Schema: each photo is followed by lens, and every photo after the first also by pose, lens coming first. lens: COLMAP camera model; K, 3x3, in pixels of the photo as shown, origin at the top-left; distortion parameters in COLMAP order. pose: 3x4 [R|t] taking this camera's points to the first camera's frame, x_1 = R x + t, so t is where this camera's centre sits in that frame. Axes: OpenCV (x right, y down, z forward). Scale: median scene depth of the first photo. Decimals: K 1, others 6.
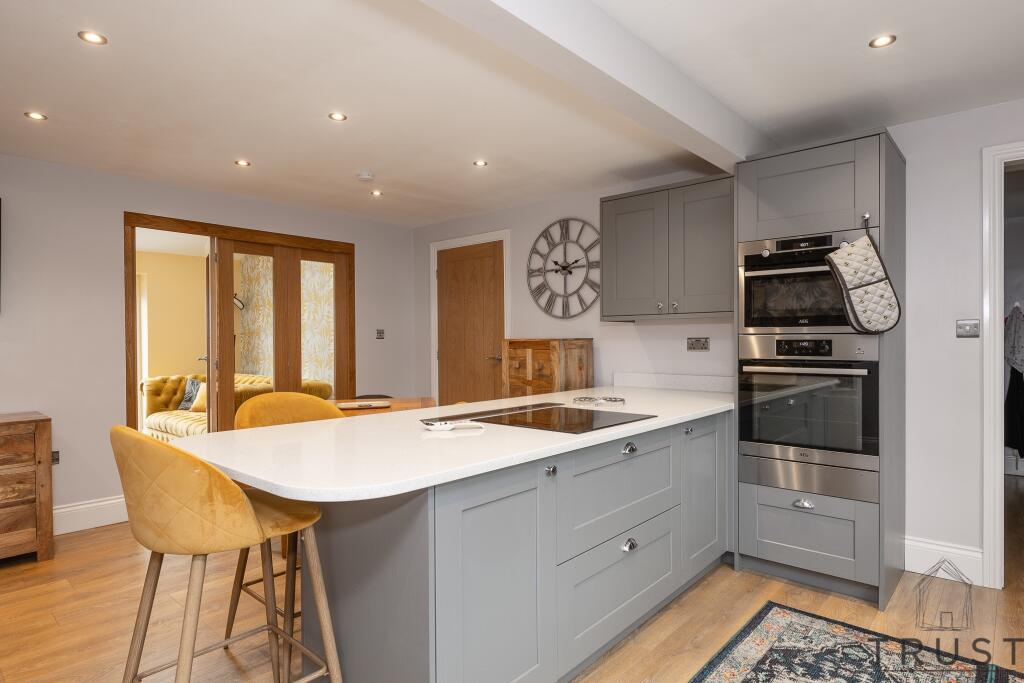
lens RADIAL K [[577.8, 0, 515.4], [0, 577.8, 346.5], [0, 0, 1]] dist [0.013200, -0.005011]
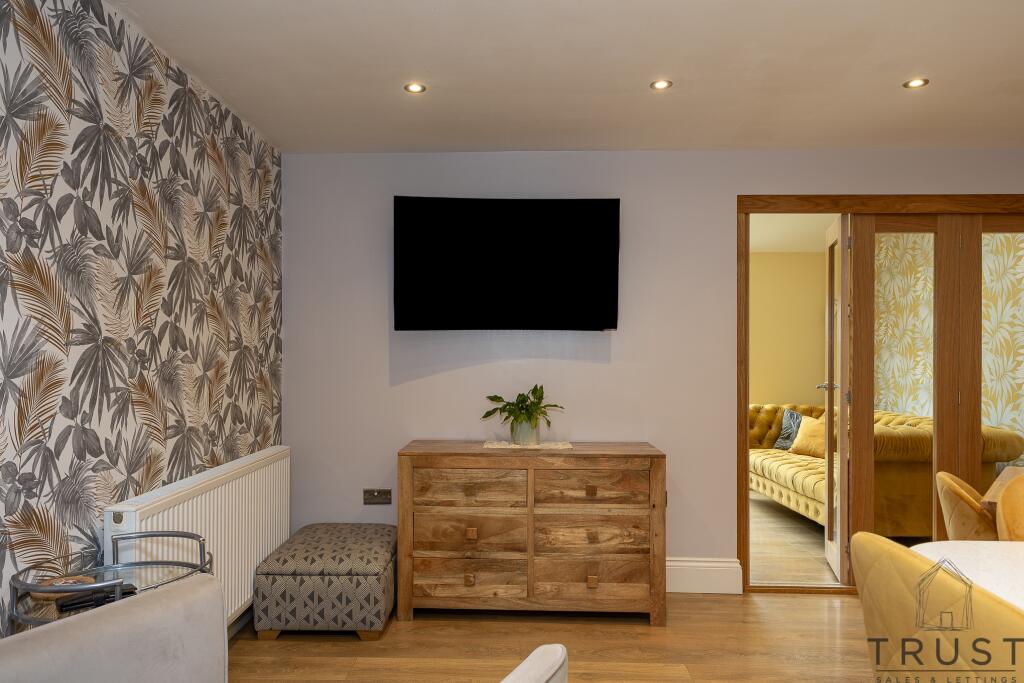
lens RADIAL K [[694.9, 0, 491.8], [0, 694.9, 353.2], [0, 0, 1]] dist [0.023916, -0.003775]
pose [[0.647726, -0.000201, -0.761873, -0.162558], [-0.016468, 0.999763, -0.014264, -0.000949], [0.761695, 0.021785, 0.647569, 0.135491]]
